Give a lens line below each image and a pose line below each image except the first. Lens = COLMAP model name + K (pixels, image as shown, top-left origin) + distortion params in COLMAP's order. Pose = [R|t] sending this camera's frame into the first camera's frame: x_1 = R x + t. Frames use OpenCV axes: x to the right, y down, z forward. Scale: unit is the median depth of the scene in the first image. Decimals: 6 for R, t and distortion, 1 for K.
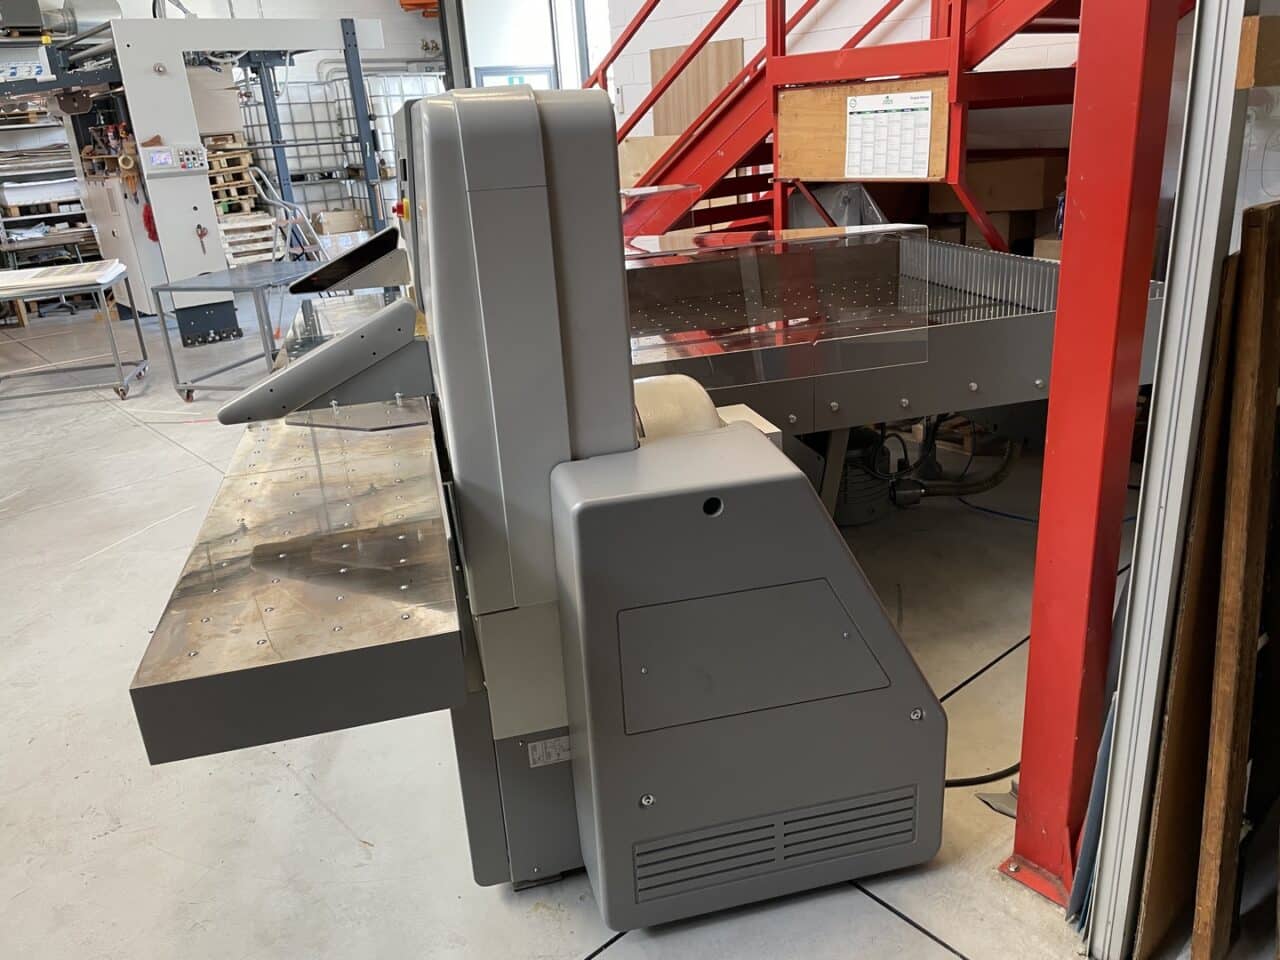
lens RADIAL K [[972.2, 0, 651.1], [0, 972.2, 469.8], [0, 0, 1]] dist [0.088150, -0.125406]
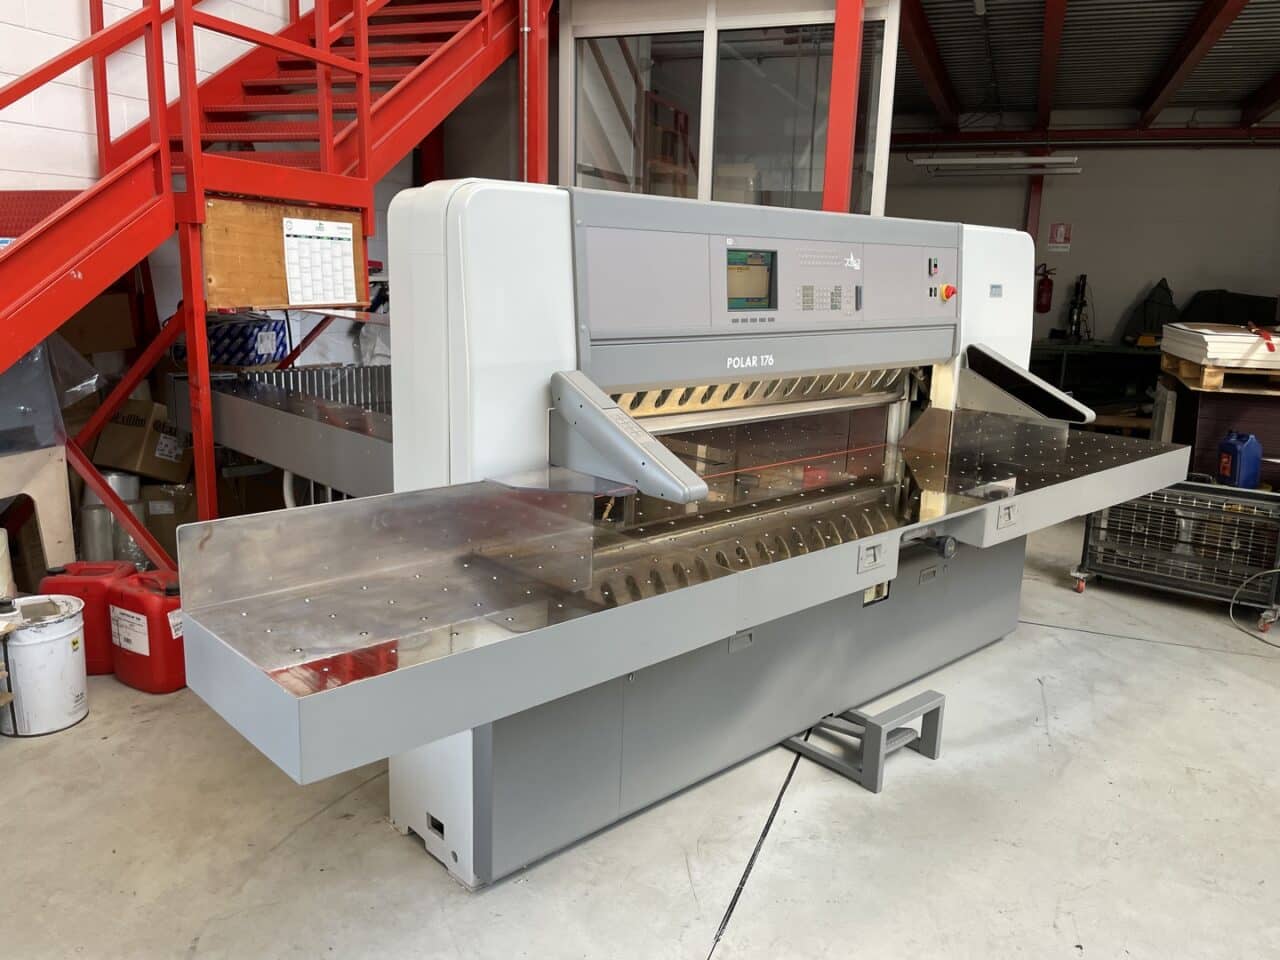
lens RADIAL K [[972.2, 0, 647.1], [0, 972.2, 470.7], [0, 0, 1]] dist [0.088150, -0.125406]
pose [[-0.473680, -0.134012, 0.870441, -0.759506], [0.299872, 0.904755, 0.302481, -0.338692], [-0.828072, 0.404300, -0.388378, 1.154300]]
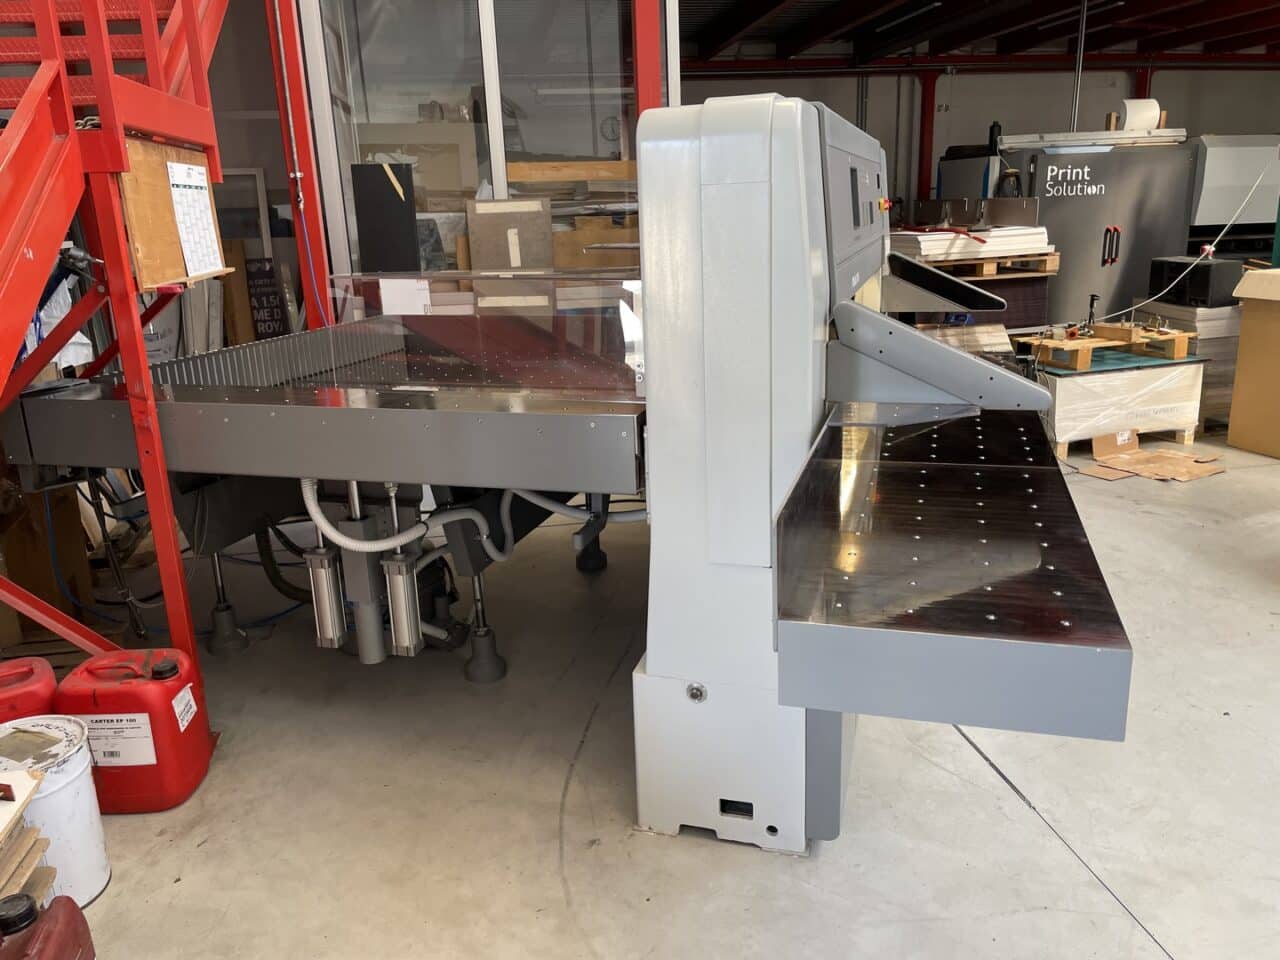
lens RADIAL K [[972.2, 0, 647.2], [0, 972.2, 472.7], [0, 0, 1]] dist [0.088150, -0.125406]
pose [[-0.847696, -0.052017, 0.527927, -0.444032], [0.259104, 0.827798, 0.497609, -0.449205], [-0.462901, 0.558609, -0.688243, 1.418057]]
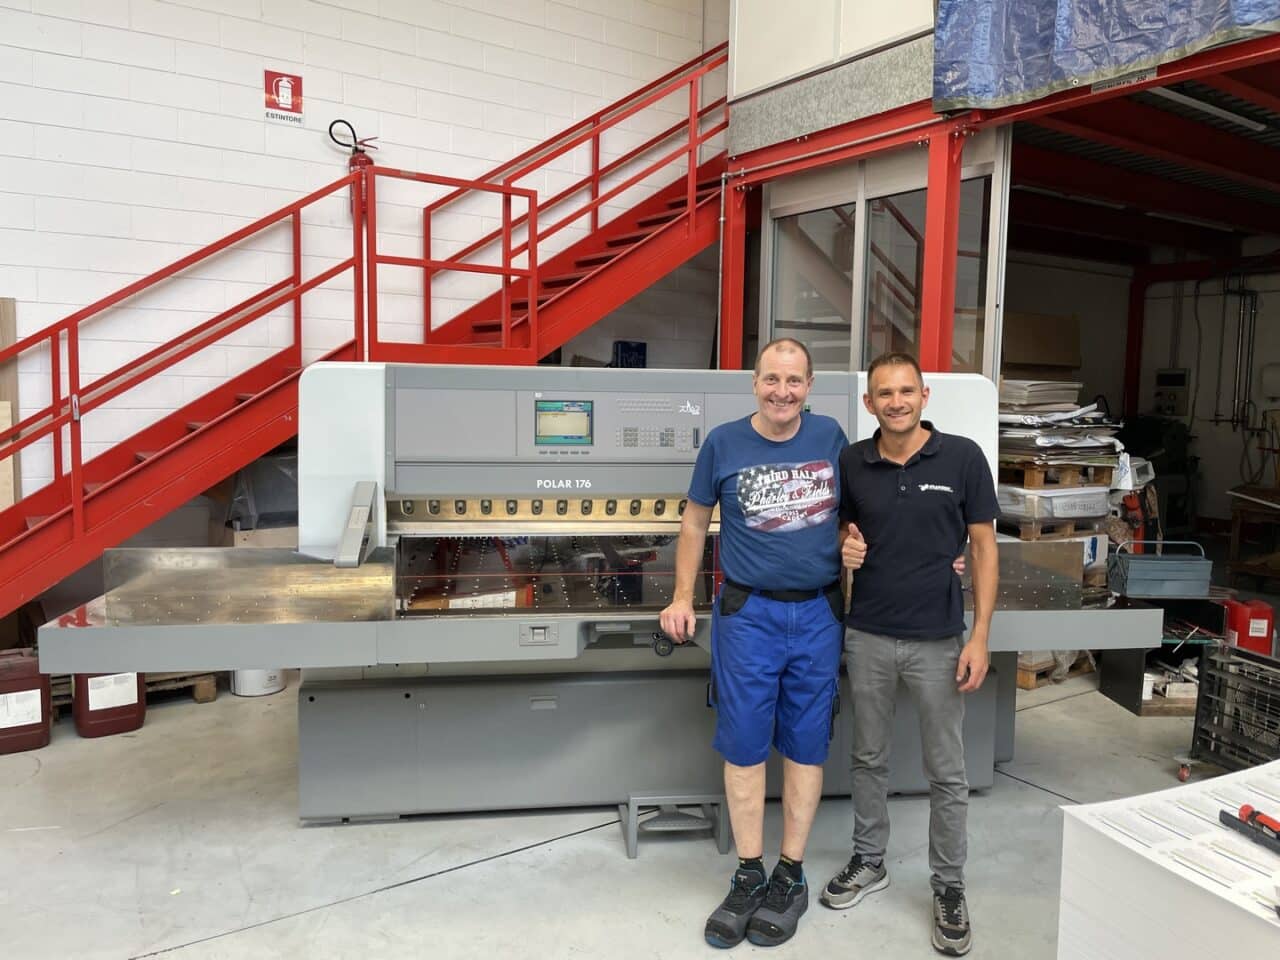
lens RADIAL K [[972.2, 0, 651.7], [0, 972.2, 473.4], [0, 0, 1]] dist [0.088150, -0.125406]
pose [[0.115892, -0.025902, 0.992924, -1.056450], [0.316312, 0.948577, -0.012174, -0.155794], [-0.941550, 0.315484, 0.118126, 0.623883]]
